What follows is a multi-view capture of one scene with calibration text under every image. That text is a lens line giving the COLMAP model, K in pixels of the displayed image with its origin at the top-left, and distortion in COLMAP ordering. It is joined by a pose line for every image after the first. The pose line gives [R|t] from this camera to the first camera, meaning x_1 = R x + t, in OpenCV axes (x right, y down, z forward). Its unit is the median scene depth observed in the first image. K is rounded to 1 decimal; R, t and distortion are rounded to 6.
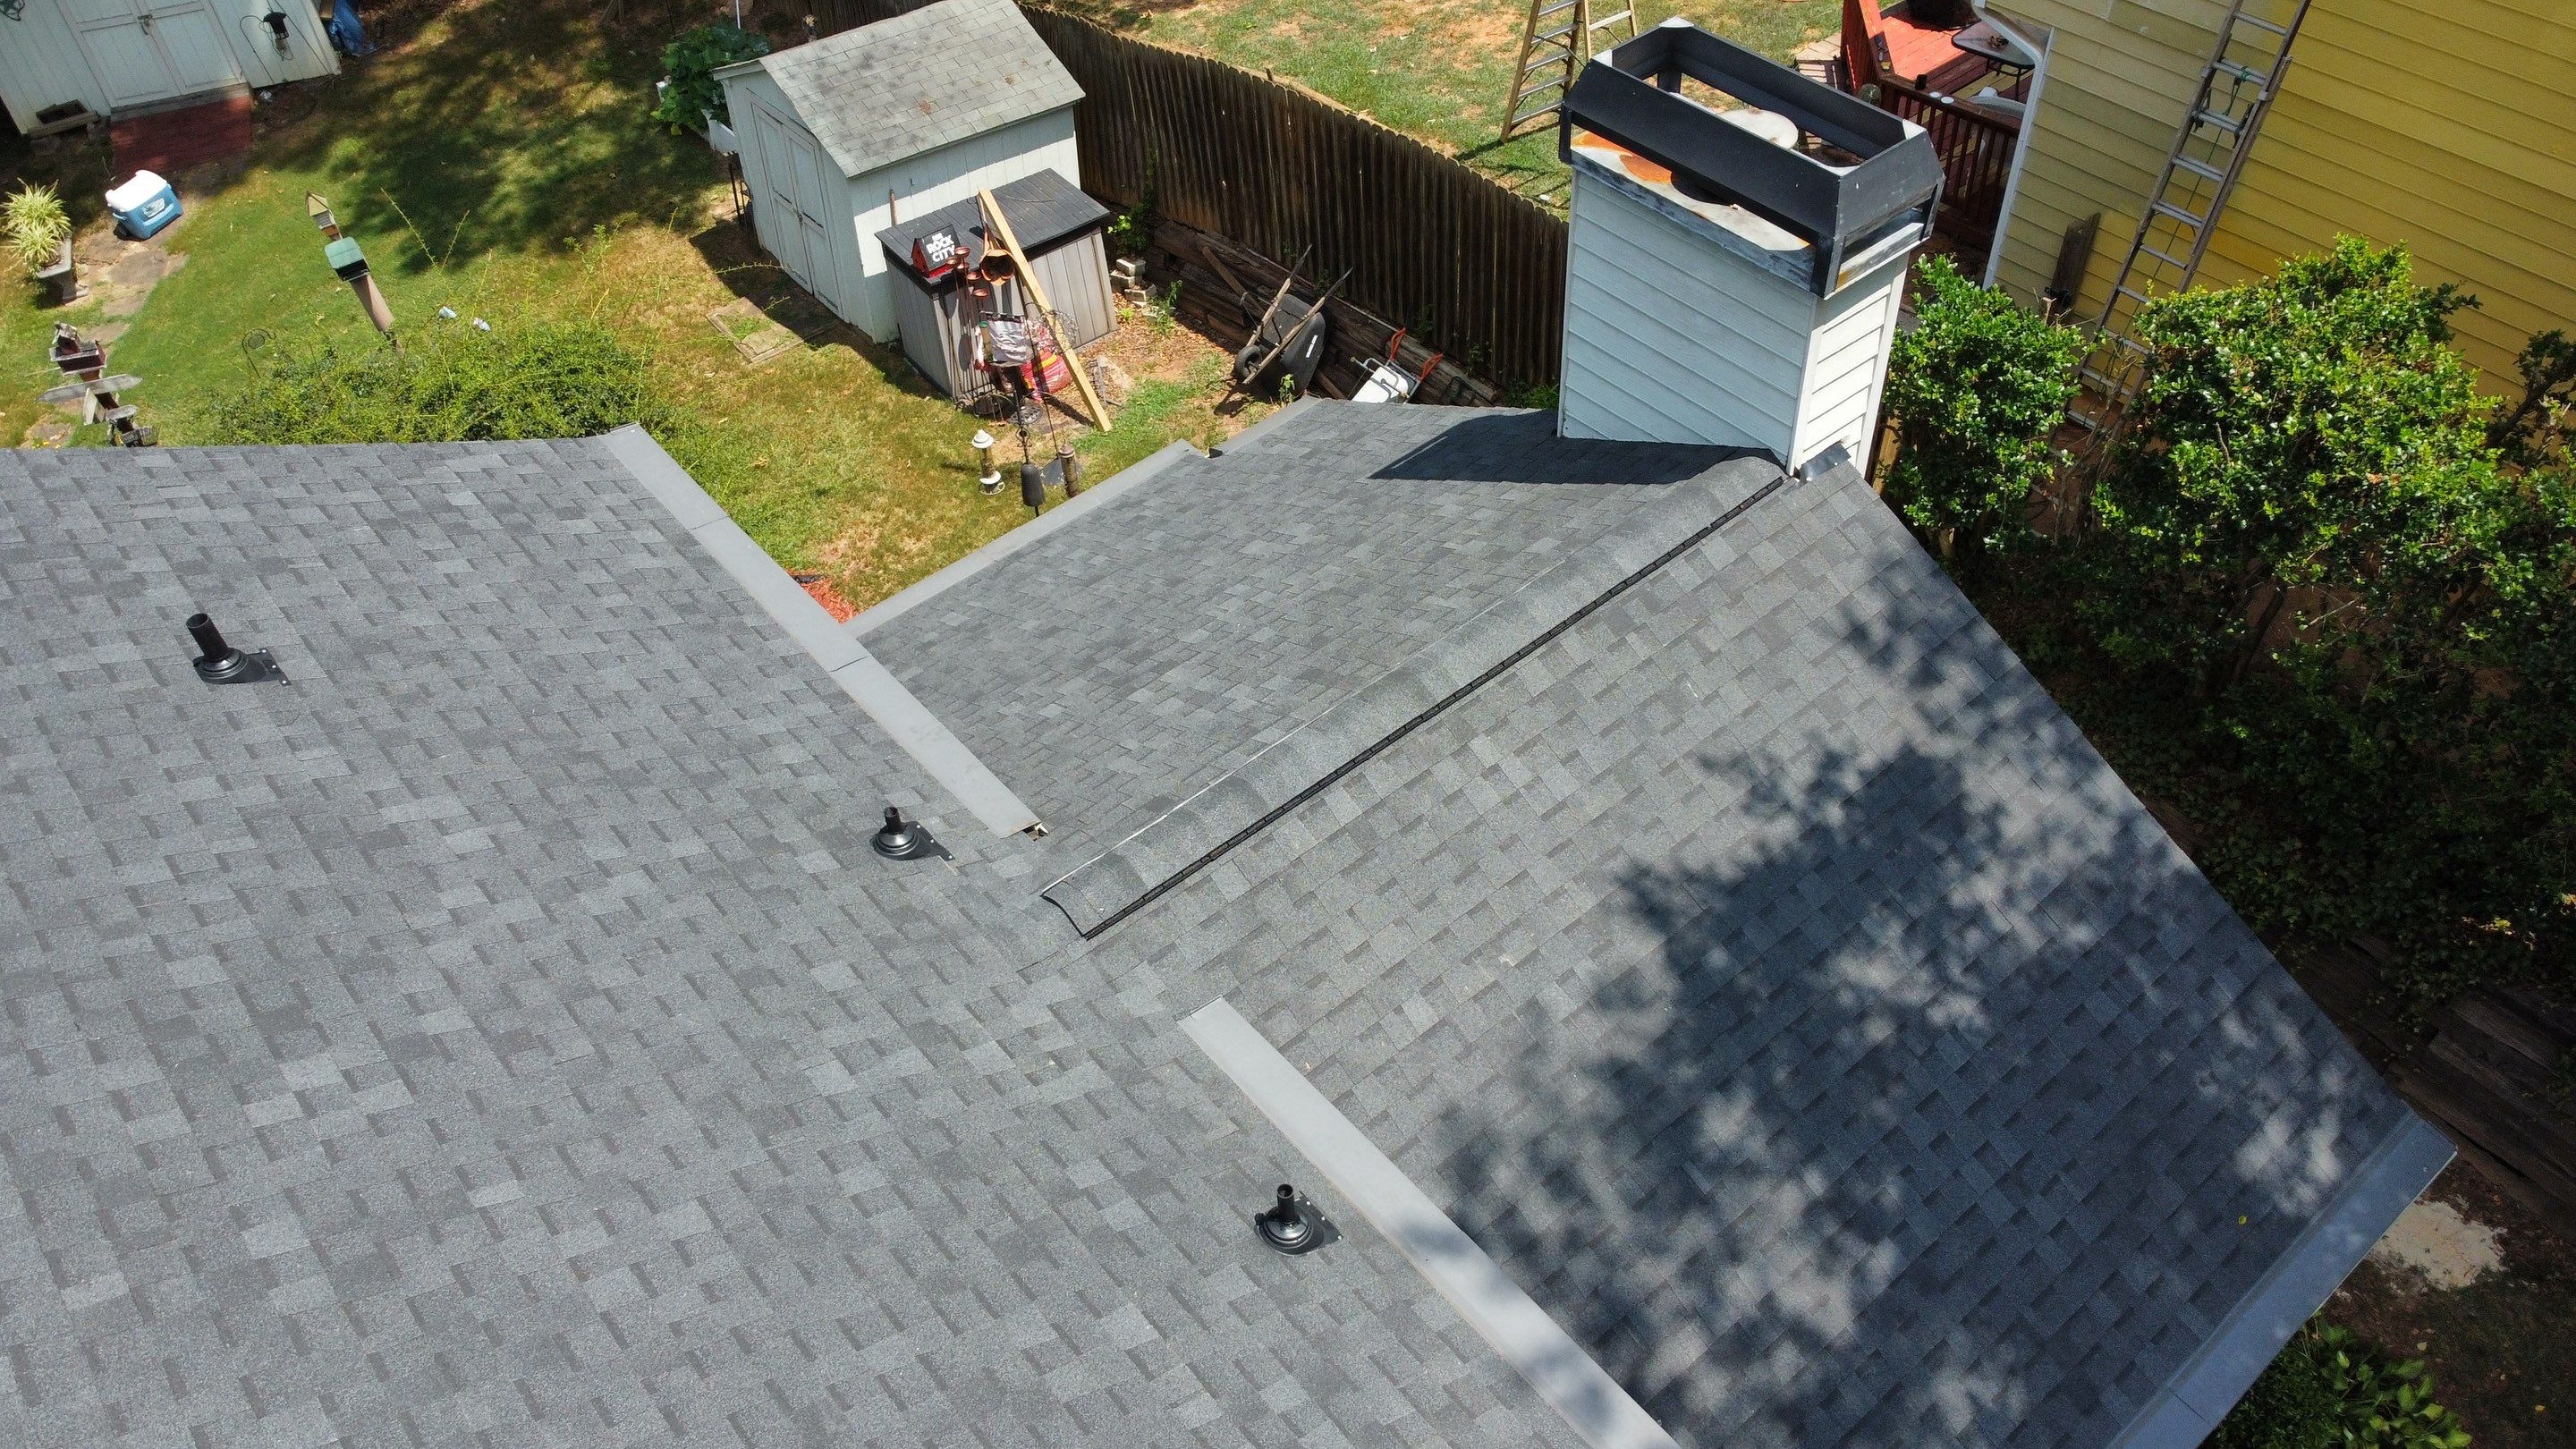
lens RADIAL K [[1959.5, 0, 1288.0], [0, 1959.5, 724.5], [0, 0, 1]] dist [0.010736, -0.006073]
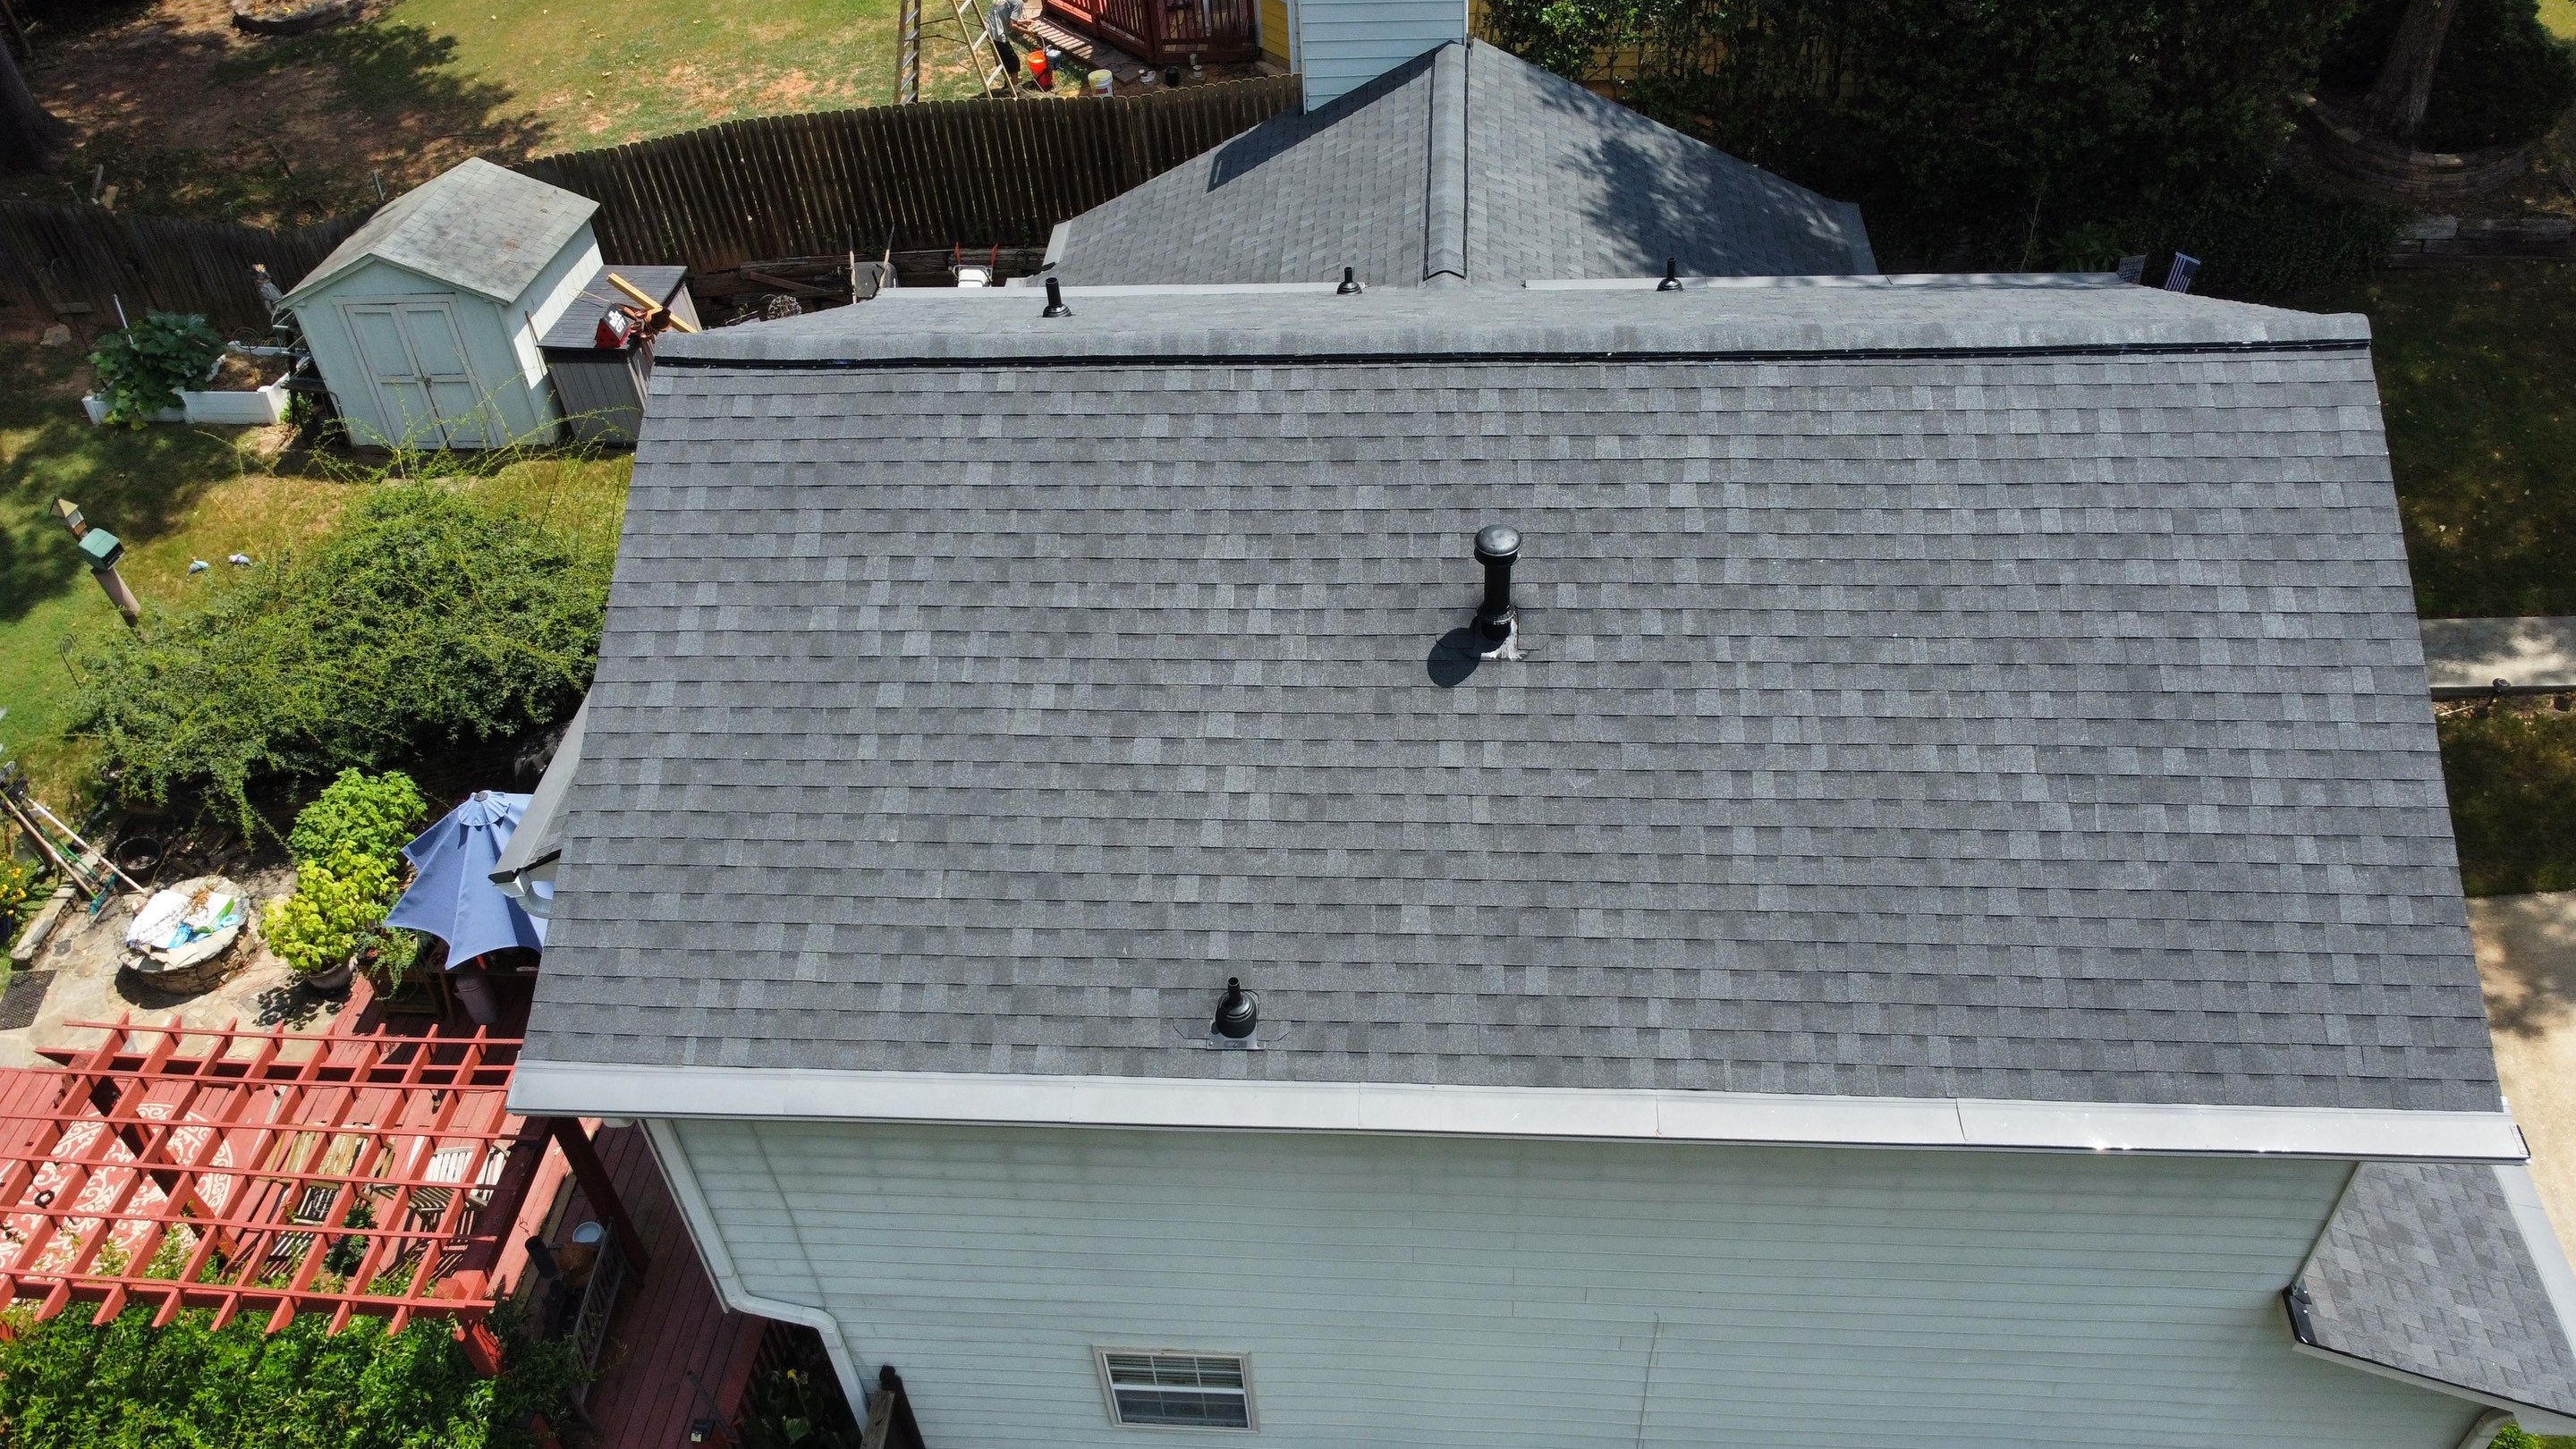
lens RADIAL K [[1959.5, 0, 1288.0], [0, 1959.5, 724.5], [0, 0, 1]] dist [0.010736, -0.006073]
pose [[0.694791, -0.470108, 0.544302, -1.413363], [0.527999, 0.847275, 0.057801, 0.266344], [-0.488347, 0.247231, 0.836896, -0.401412]]
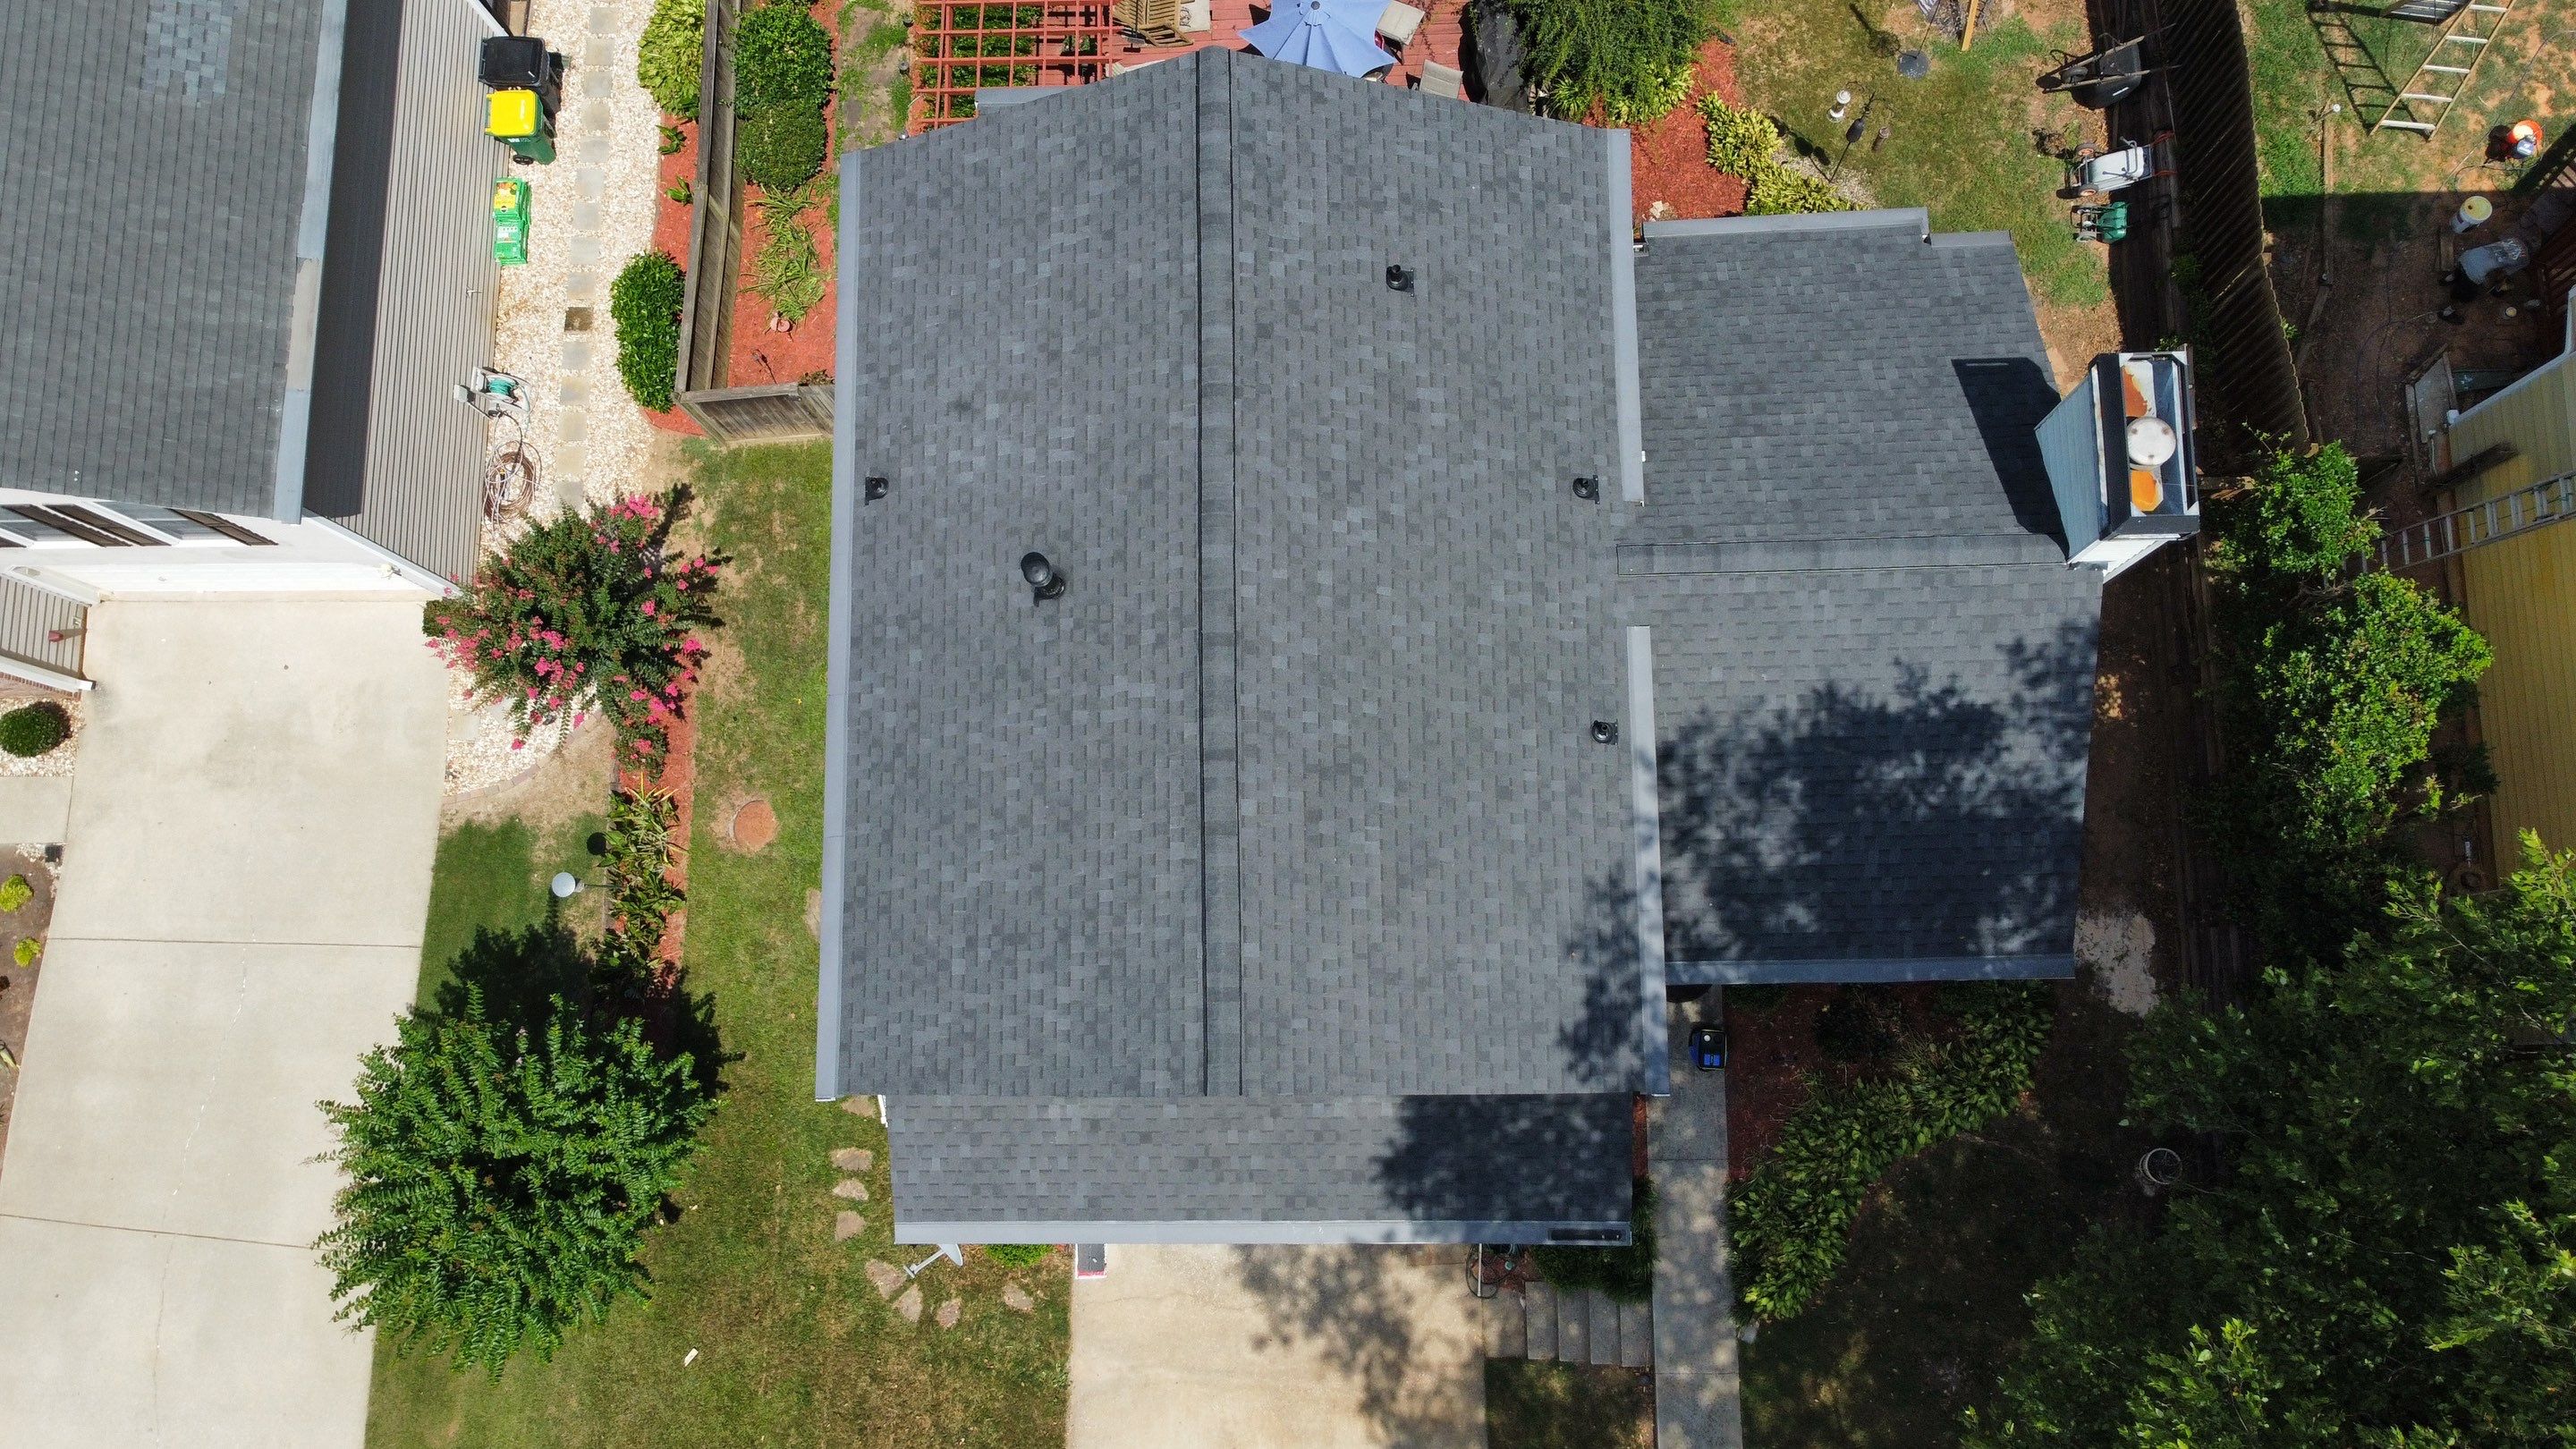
lens RADIAL K [[1959.5, 0, 1288.0], [0, 1959.5, 724.5], [0, 0, 1]] dist [0.010736, -0.006073]
pose [[0.777196, 0.622222, -0.093842, -0.075454], [-0.443325, 0.647264, 0.620091, -1.048444], [0.446575, -0.440330, 0.778897, -1.107366]]
